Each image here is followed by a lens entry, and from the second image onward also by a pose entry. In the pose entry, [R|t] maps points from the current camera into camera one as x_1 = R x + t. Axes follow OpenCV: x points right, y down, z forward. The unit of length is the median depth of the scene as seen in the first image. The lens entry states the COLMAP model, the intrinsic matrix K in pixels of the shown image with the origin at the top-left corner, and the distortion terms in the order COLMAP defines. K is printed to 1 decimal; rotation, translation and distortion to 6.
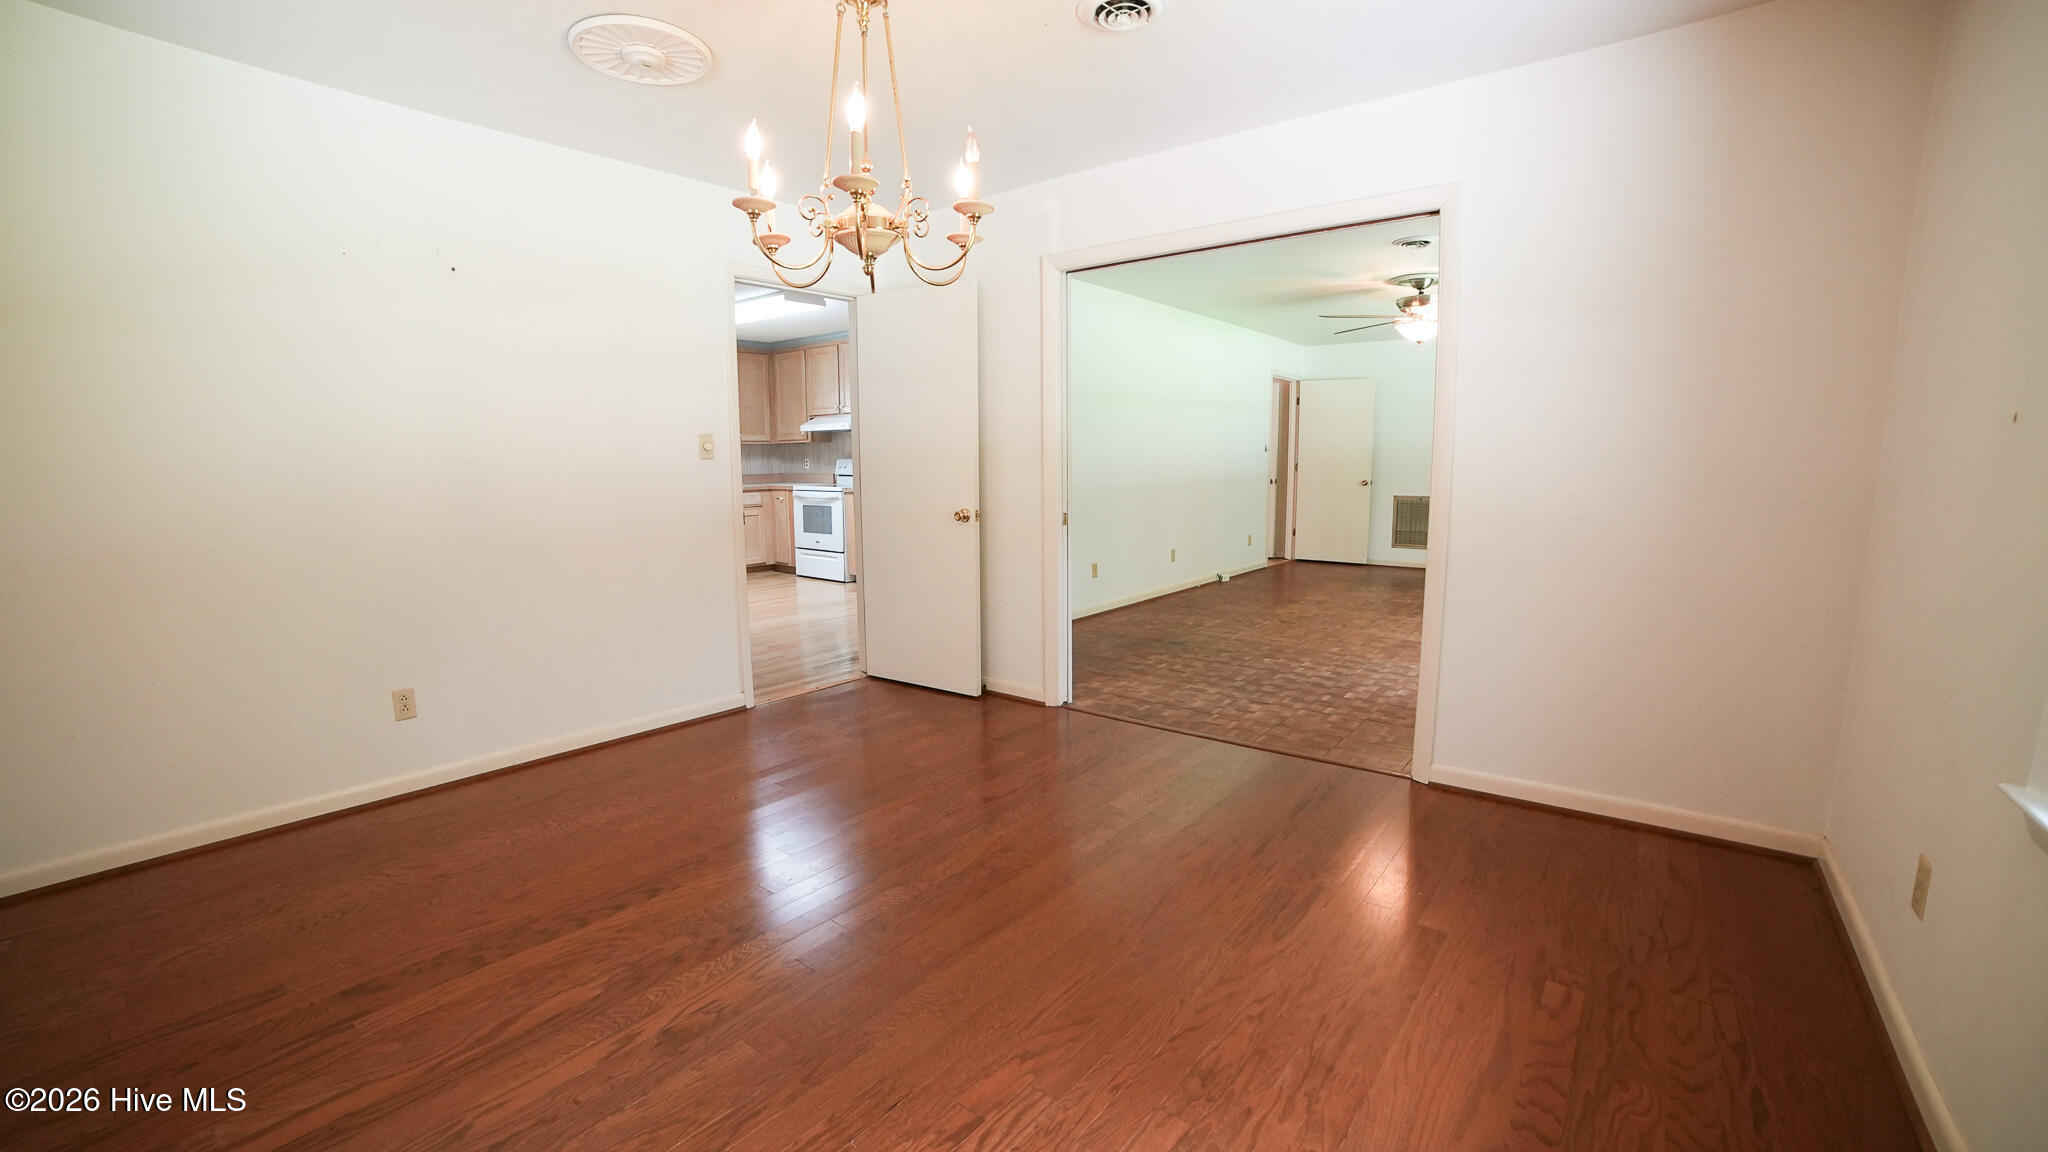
lens RADIAL K [[841.2, 0, 1019.9], [0, 841.2, 580.4], [0, 0, 1]] dist [-0.104855, 0.035057]
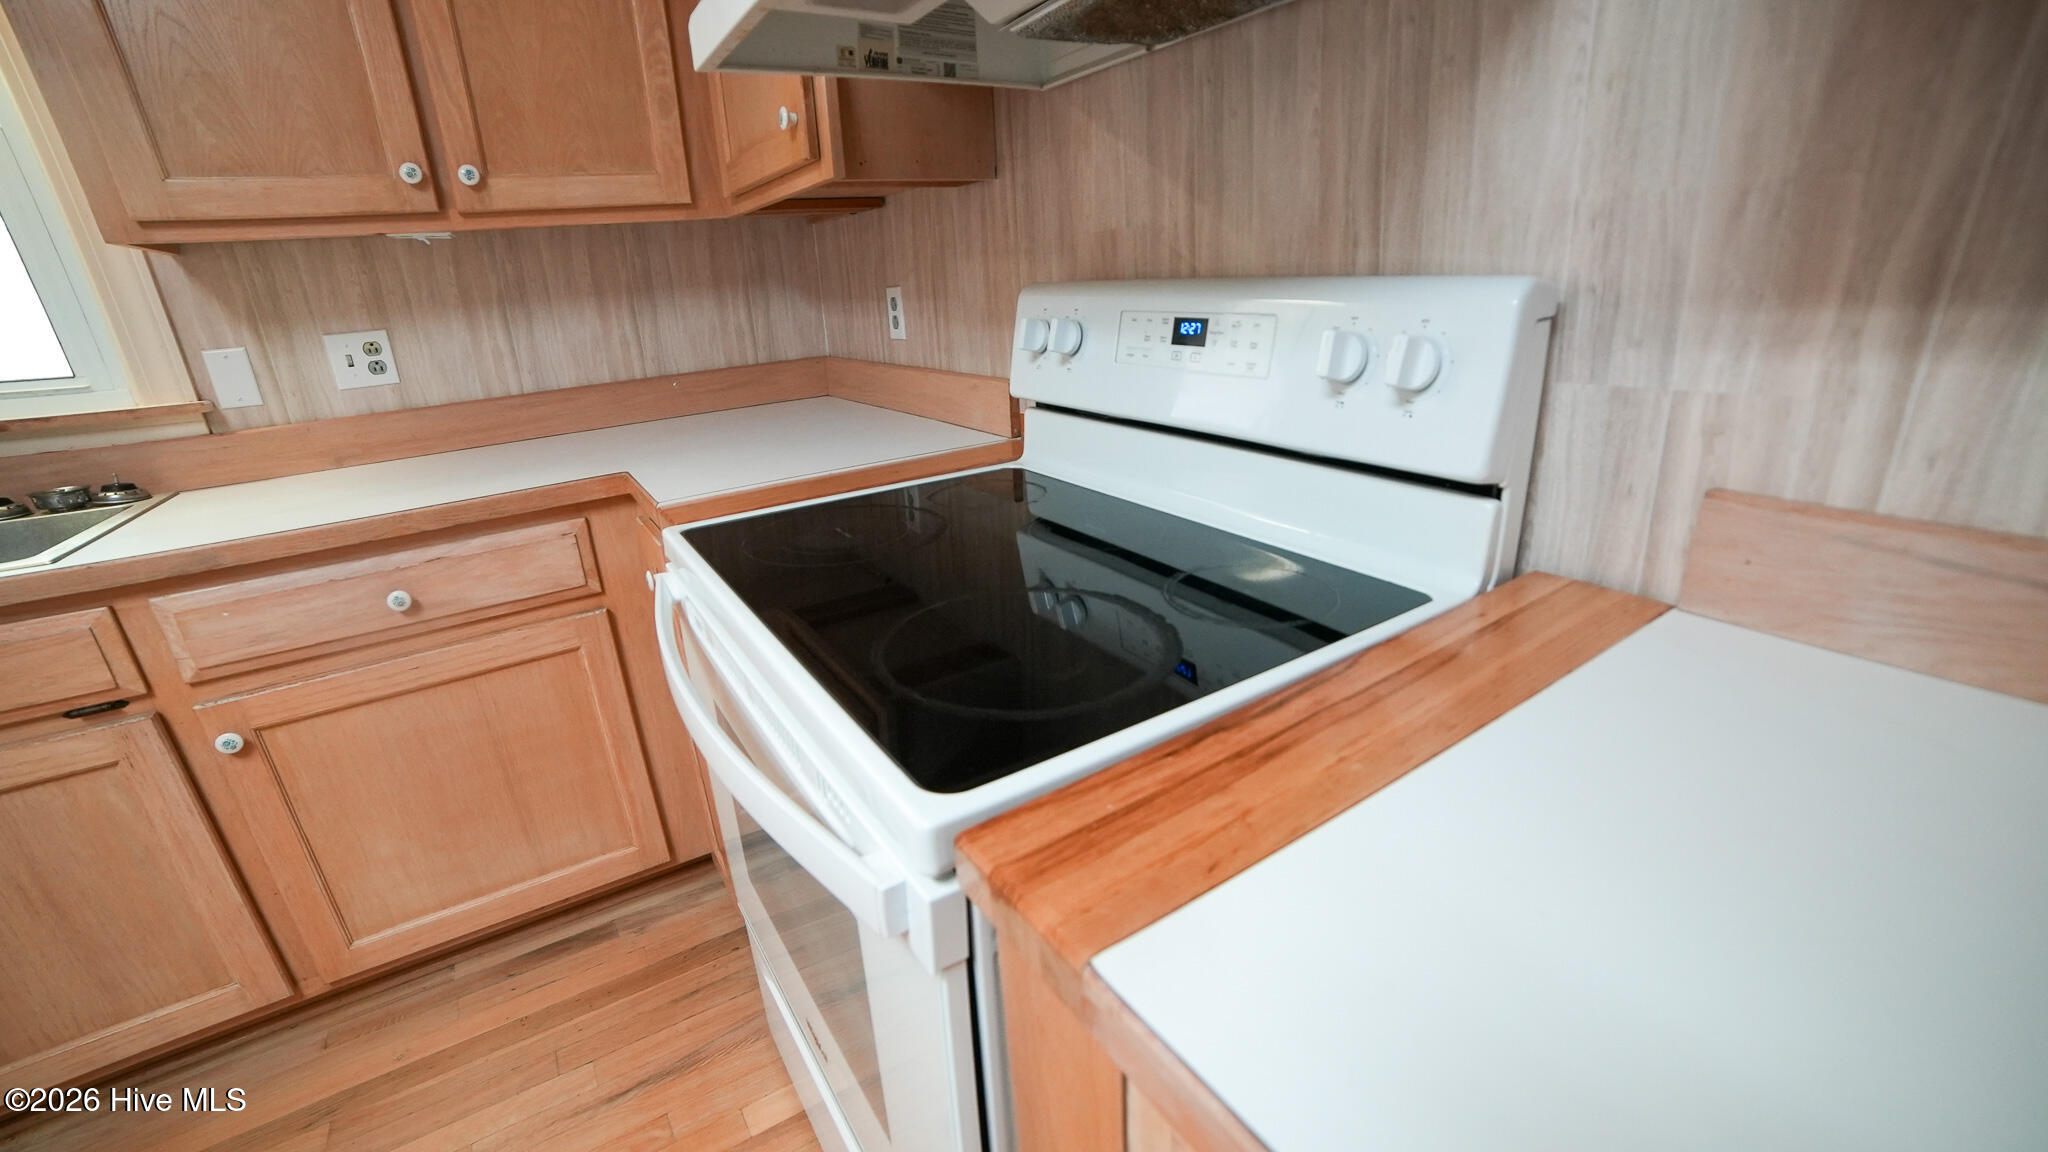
lens RADIAL K [[841.2, 0, 1019.9], [0, 841.2, 580.4], [0, 0, 1]] dist [-0.104855, 0.035057]
pose [[0.947786, 0.070118, -0.311104, -0.165399], [0.000290, 0.975340, 0.220709, -0.124474], [0.318908, -0.209275, 0.924393, 0.832058]]
